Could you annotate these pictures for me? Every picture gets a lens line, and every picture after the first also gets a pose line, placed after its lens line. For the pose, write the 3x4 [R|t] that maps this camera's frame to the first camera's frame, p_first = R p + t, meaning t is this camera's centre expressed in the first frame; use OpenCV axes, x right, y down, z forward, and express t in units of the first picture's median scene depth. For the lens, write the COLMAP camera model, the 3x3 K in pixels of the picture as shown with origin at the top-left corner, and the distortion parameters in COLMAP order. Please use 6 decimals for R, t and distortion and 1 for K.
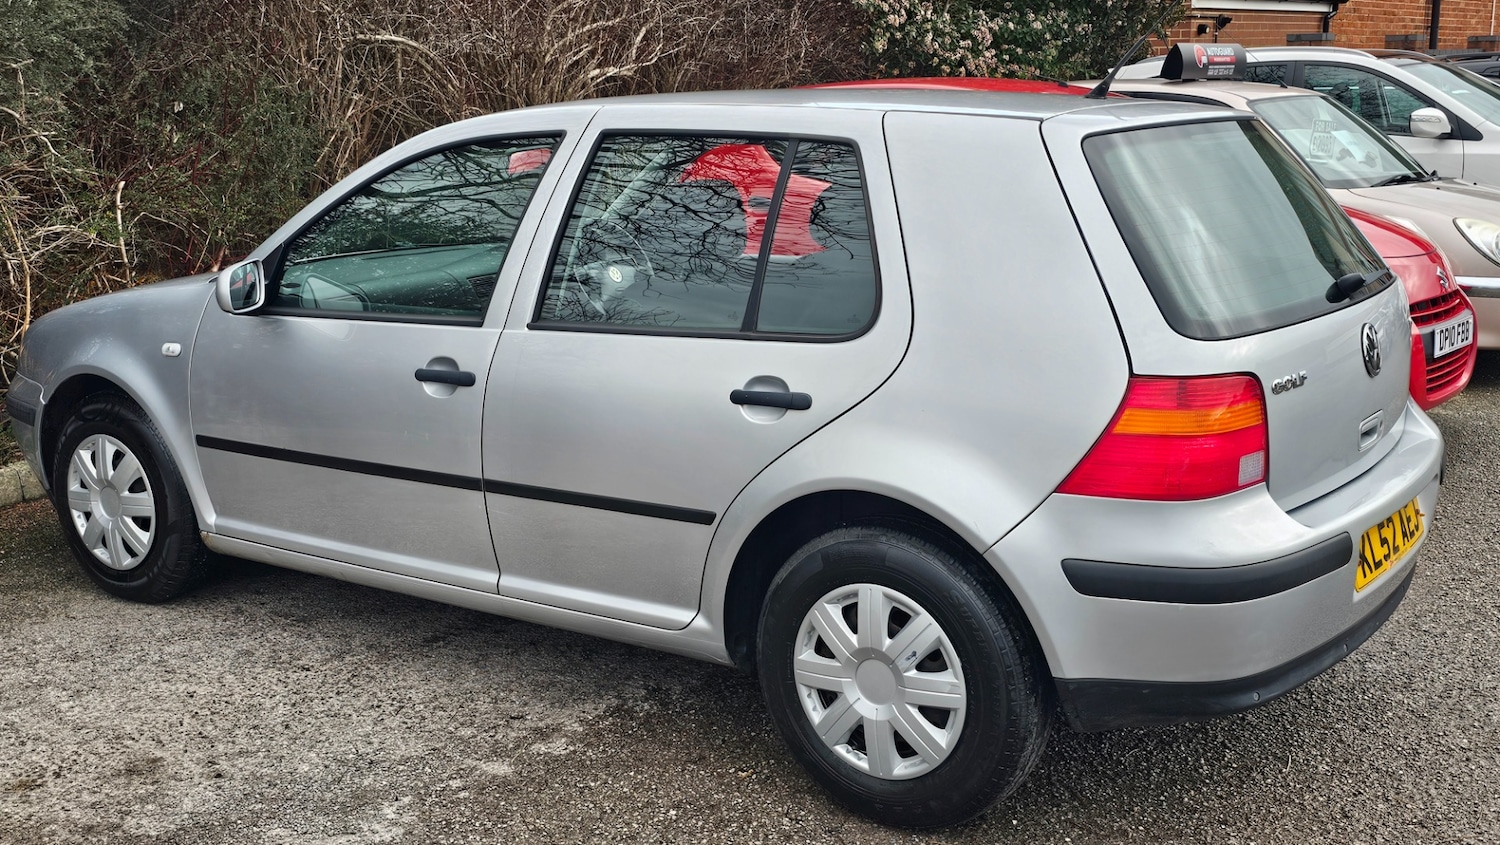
lens RADIAL K [[1512.1, 0, 736.9], [0, 1512.1, 451.3], [0, 0, 1]] dist [0.051415, 0.000000]
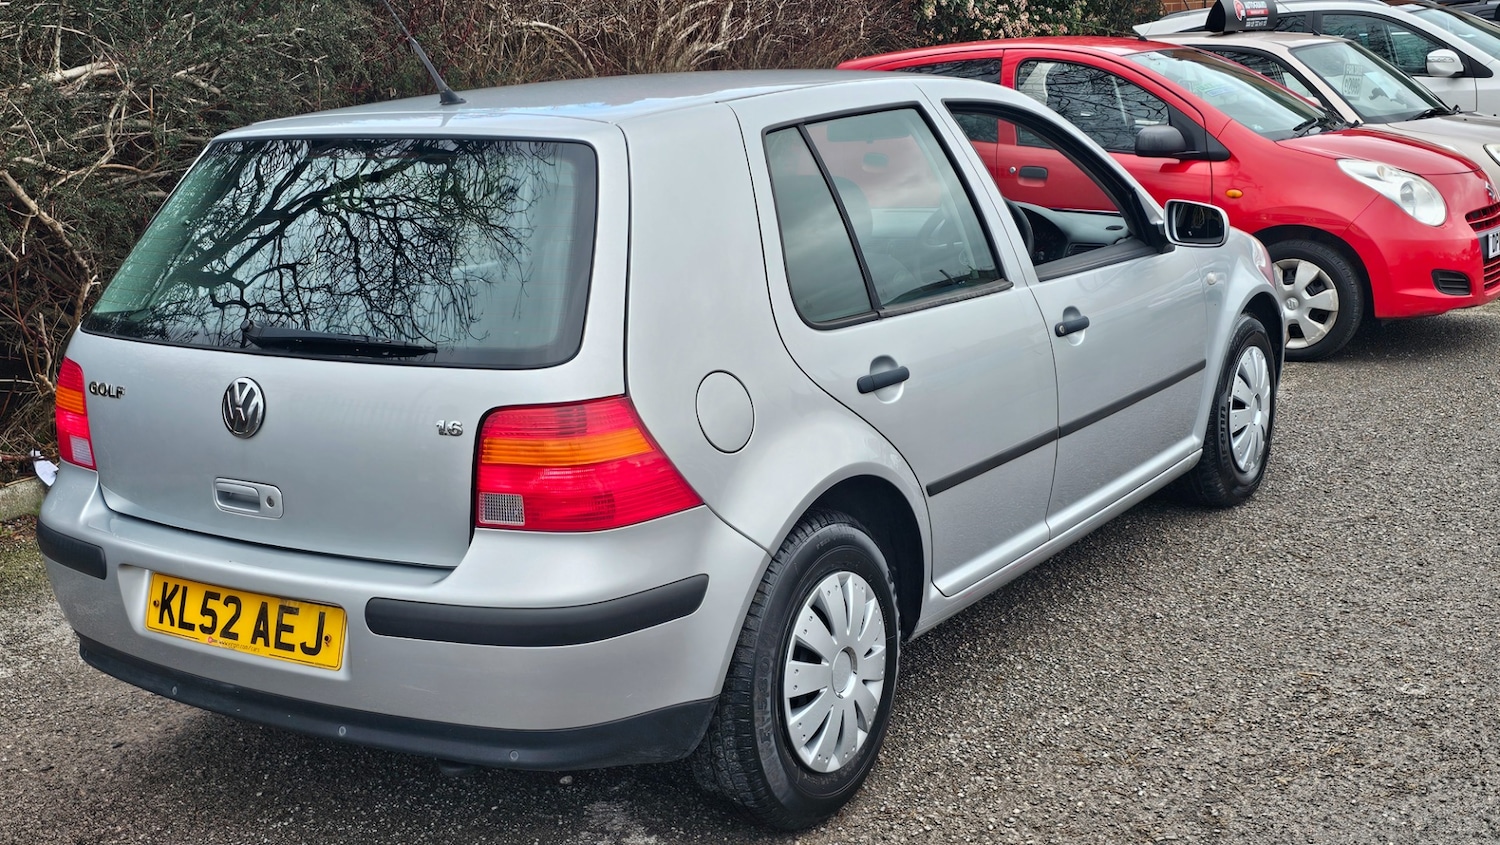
lens RADIAL K [[1624.6, 0, 736.8], [0, 1624.6, 429.8], [0, 0, 1]] dist [0.030123, 0.000000]
pose [[0.998088, -0.051407, 0.034305, -0.154625], [0.051863, 0.998575, -0.012541, 0.051444], [-0.033612, 0.014296, 0.999333, -0.211371]]
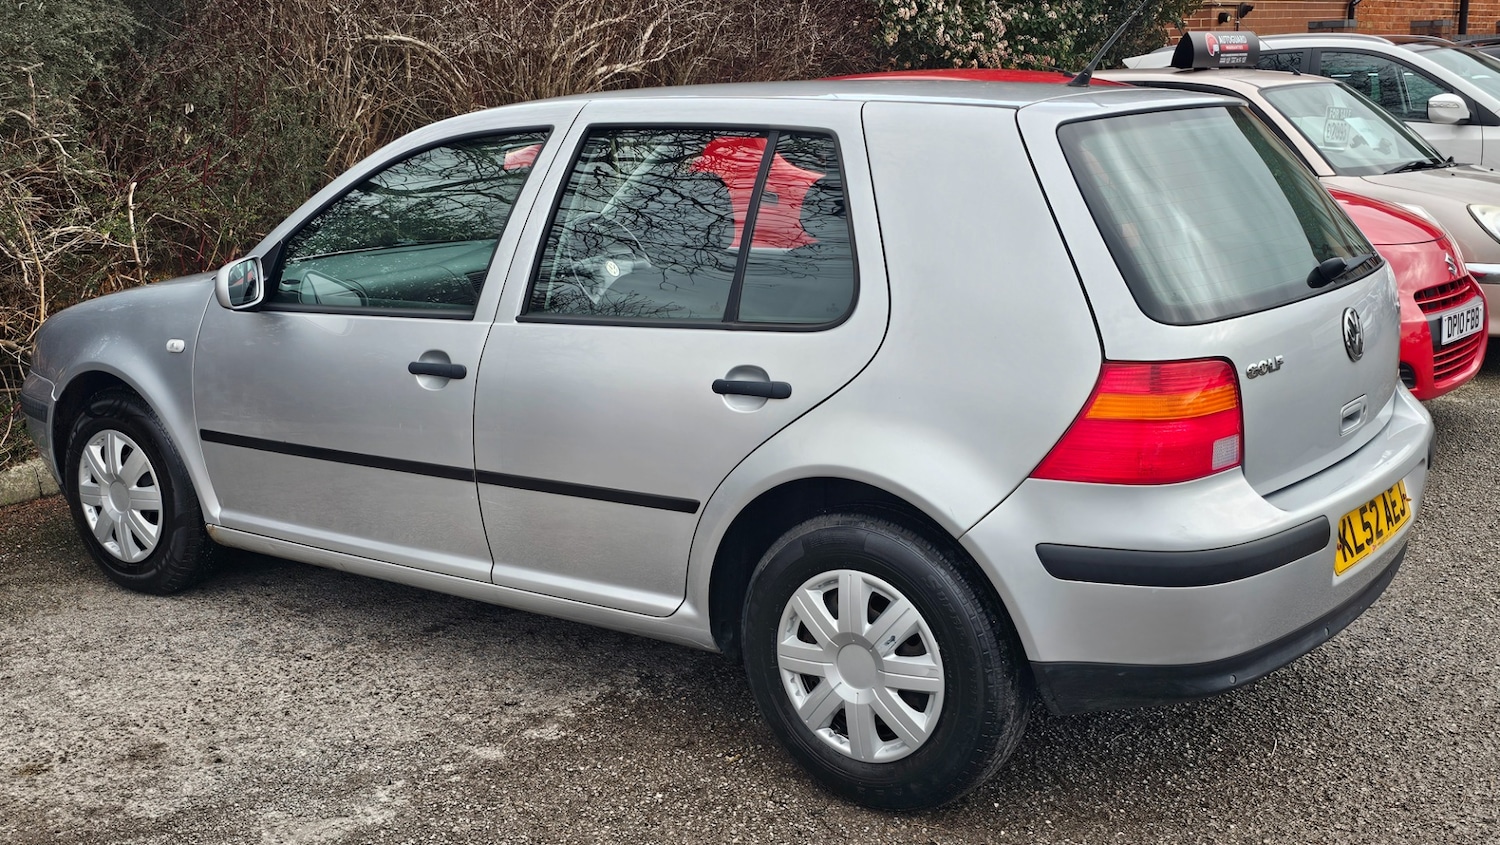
lens RADIAL K [[1512.1, 0, 720.9], [0, 1512.1, 457.2], [0, 0, 1]] dist [0.051415, 0.000000]
pose [[0.999609, -0.006400, -0.027202, 0.013268], [0.006561, 0.999961, 0.005831, 0.002654], [0.027164, -0.006007, 0.999613, -0.006233]]
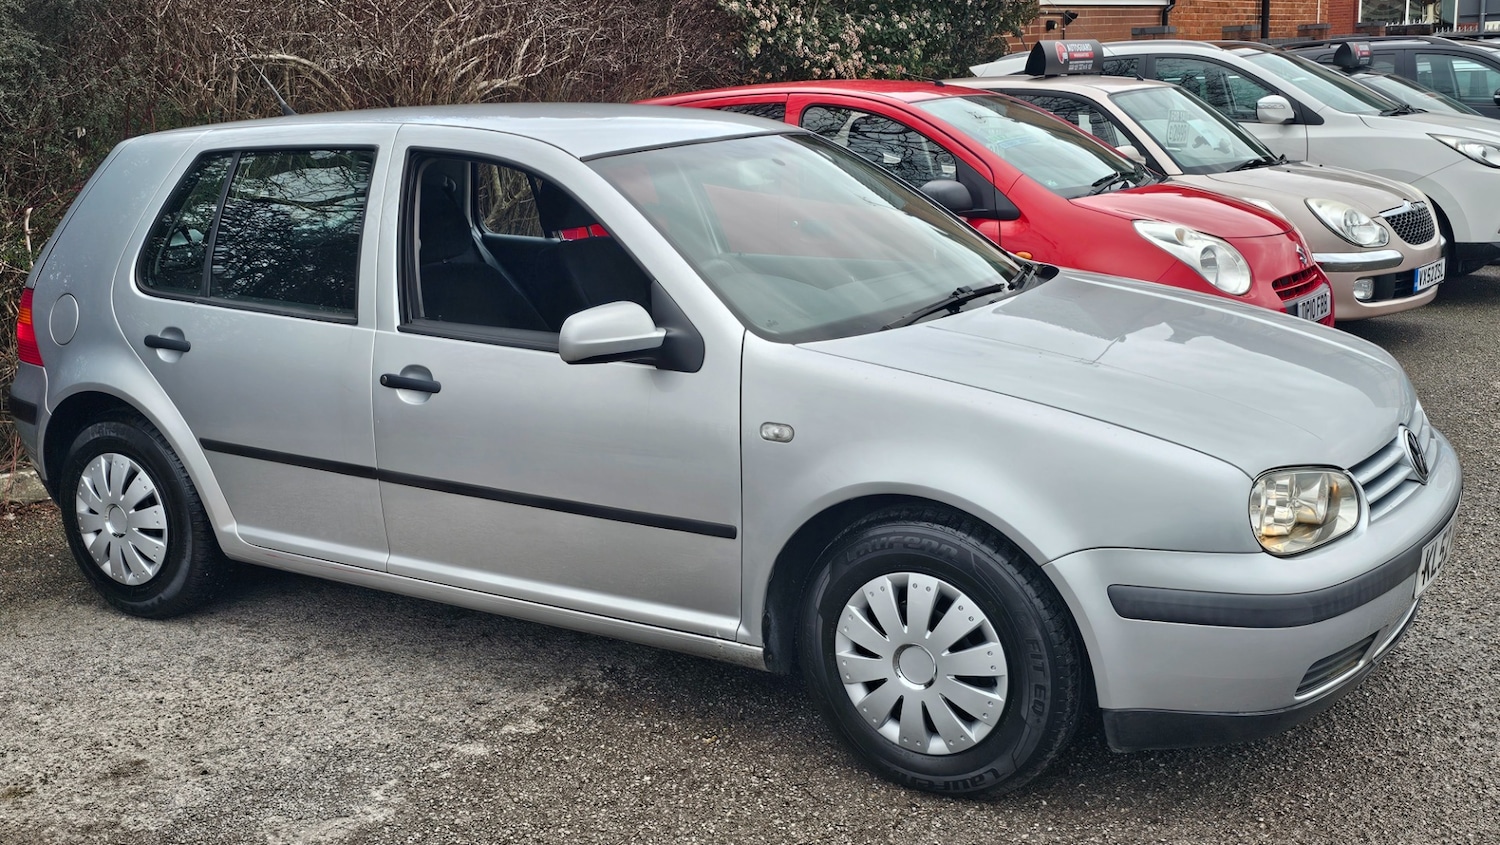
lens RADIAL K [[1512.1, 0, 712.2], [0, 1512.1, 440.1], [0, 0, 1]] dist [0.051415, 0.000000]
pose [[0.996495, -0.046584, 0.069484, -0.028116], [0.047262, 0.998849, -0.008149, 0.005430], [-0.069024, 0.011404, 0.997550, -0.032515]]
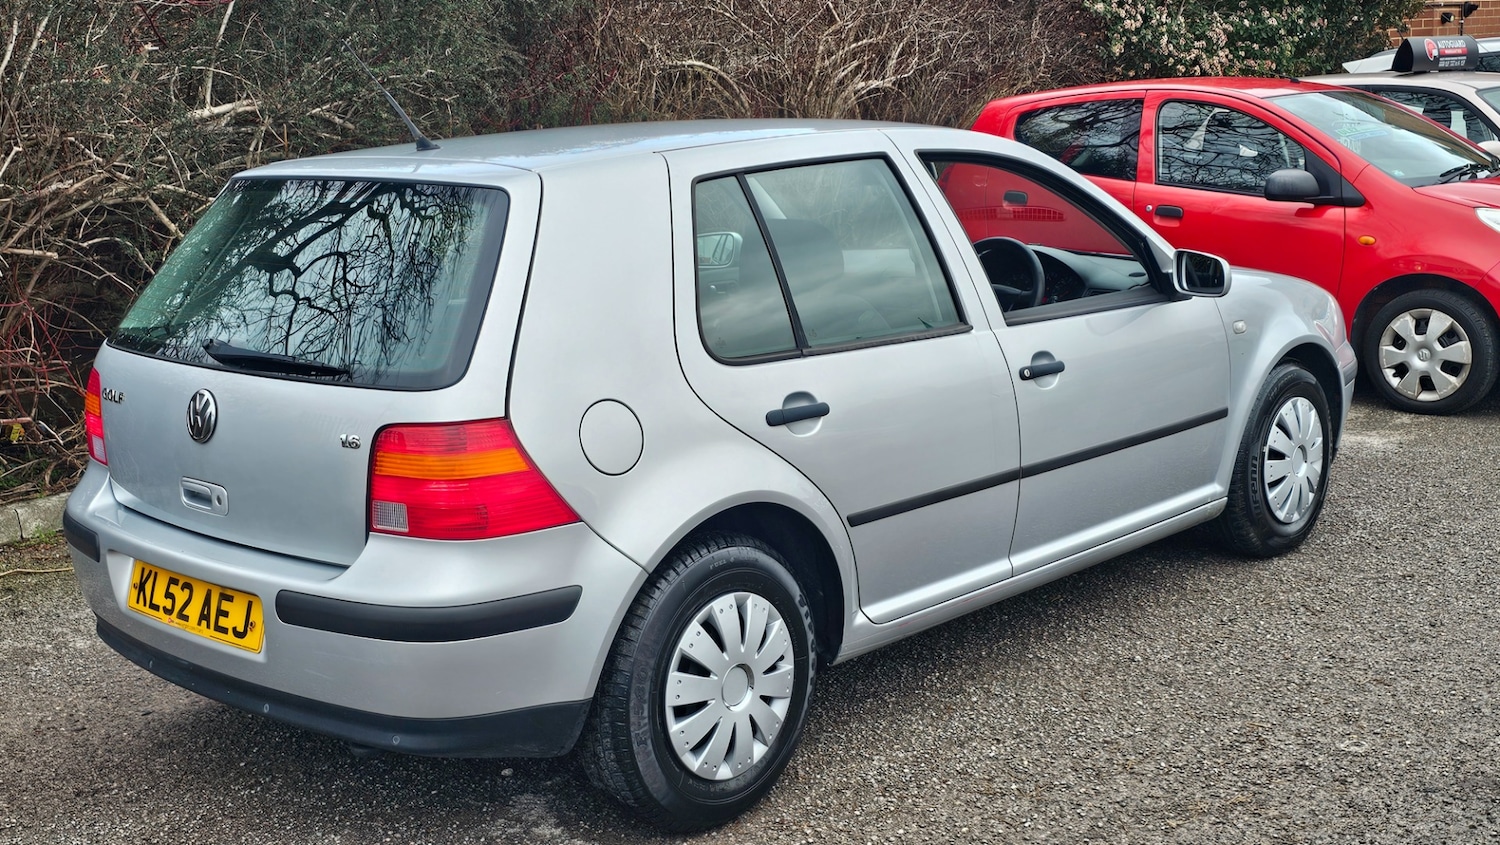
lens RADIAL K [[1631.2, 0, 740.9], [0, 1631.2, 416.4], [0, 0, 1]] dist [0.028098, 0.000000]
pose [[0.992383, -0.010390, -0.122749, -0.046179], [0.005326, 0.999124, -0.041514, 0.054741], [0.123073, 0.040544, 0.991569, -0.243993]]
